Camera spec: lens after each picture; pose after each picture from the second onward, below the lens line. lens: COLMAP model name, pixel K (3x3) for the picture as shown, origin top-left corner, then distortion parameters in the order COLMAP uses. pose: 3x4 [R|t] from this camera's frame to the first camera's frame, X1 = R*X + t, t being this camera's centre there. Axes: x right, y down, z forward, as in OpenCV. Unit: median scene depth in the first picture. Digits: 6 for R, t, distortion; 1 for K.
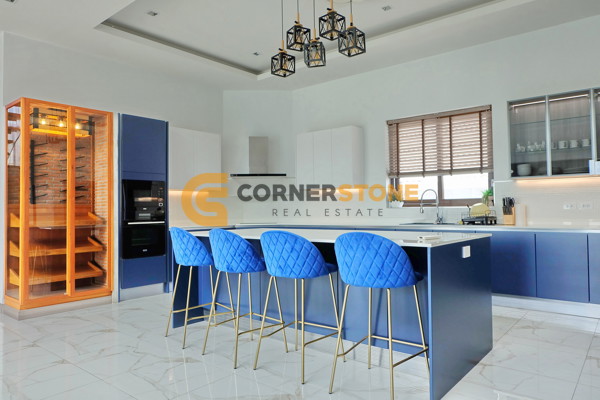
lens RADIAL K [[415.5, 0, 298.1], [0, 415.5, 196.7], [0, 0, 1]] dist [-0.069524, 0.130357]
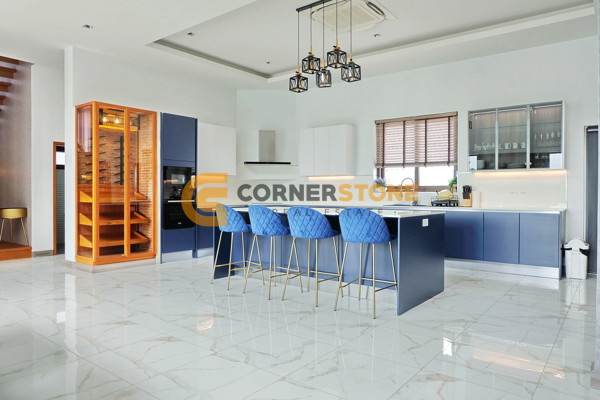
lens RADIAL K [[416.0, 0, 300.4], [0, 416.0, 192.9], [0, 0, 1]] dist [-0.050578, 0.055005]
pose [[0.999193, 0.015901, 0.036891, -0.059566], [-0.017150, 0.999281, 0.033803, -0.010211], [-0.036326, -0.034409, 0.998747, -0.277926]]
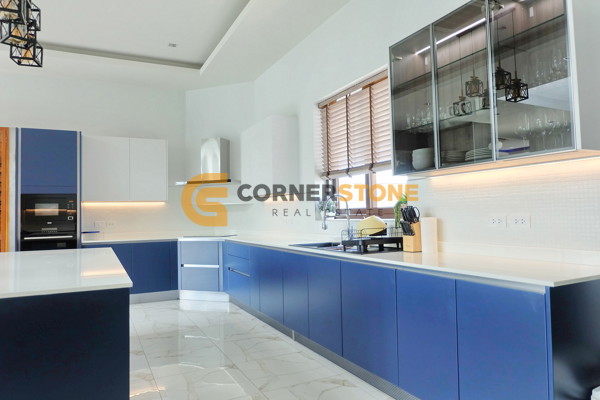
lens RADIAL K [[416.0, 0, 300.4], [0, 416.0, 192.9], [0, 0, 1]] dist [-0.050578, 0.055005]
pose [[0.914909, -0.029228, -0.402600, 0.615646], [0.025107, 0.999564, -0.015511, -0.012298], [0.402878, 0.004083, 0.915245, 0.380620]]
